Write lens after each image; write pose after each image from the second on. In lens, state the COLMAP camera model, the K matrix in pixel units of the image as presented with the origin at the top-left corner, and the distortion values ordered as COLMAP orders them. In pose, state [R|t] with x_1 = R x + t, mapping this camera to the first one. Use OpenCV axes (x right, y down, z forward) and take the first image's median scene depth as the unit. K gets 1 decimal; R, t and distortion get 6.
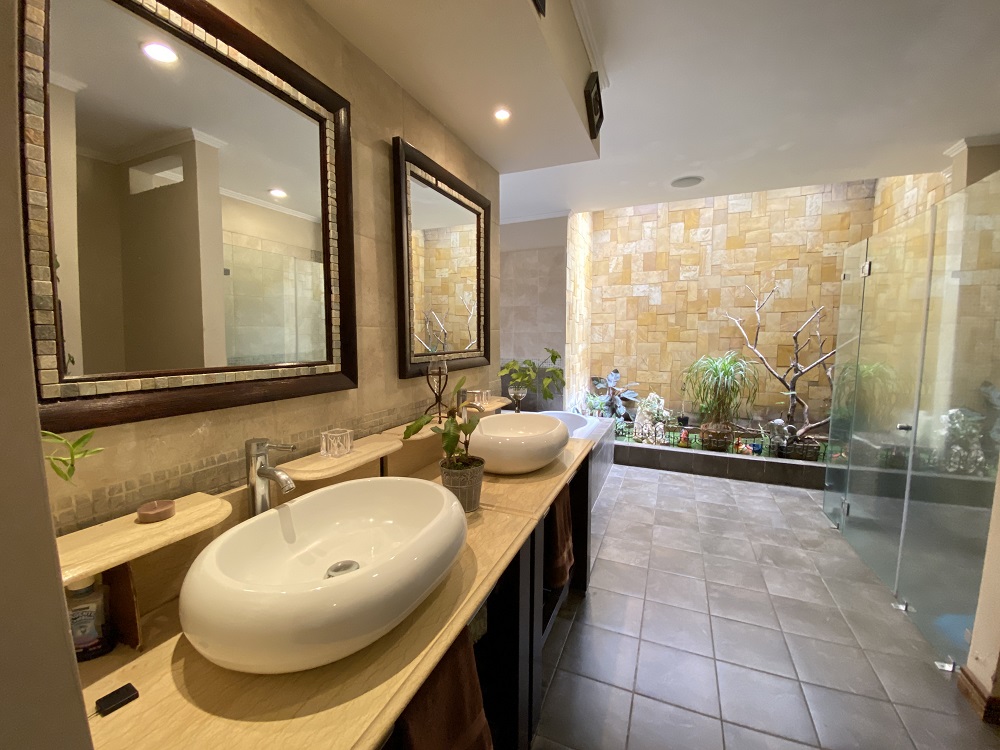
lens RADIAL K [[406.3, 0, 500.0], [0, 406.3, 375.0], [0, 0, 1]] dist [0.028545, -0.021046]
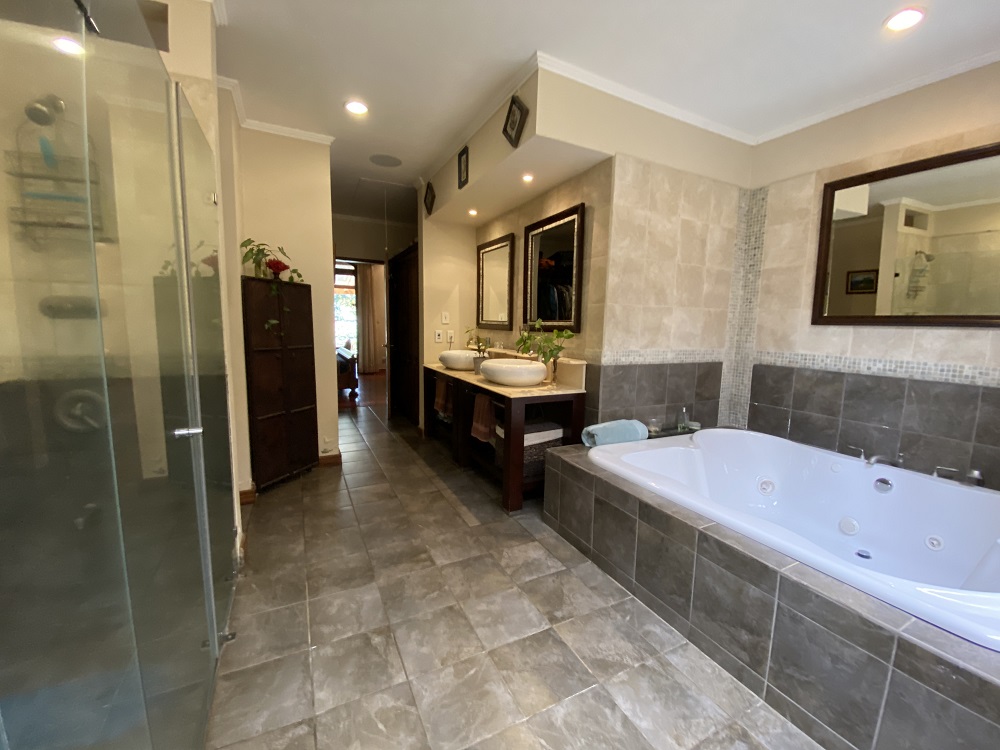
lens RADIAL K [[406.3, 0, 500.0], [0, 406.3, 375.0], [0, 0, 1]] dist [0.028545, -0.021046]
pose [[-0.642349, 0.074358, -0.762796, 0.908591], [-0.100264, 0.978576, 0.179824, -0.082064], [0.759825, 0.191991, -0.621132, 1.343155]]
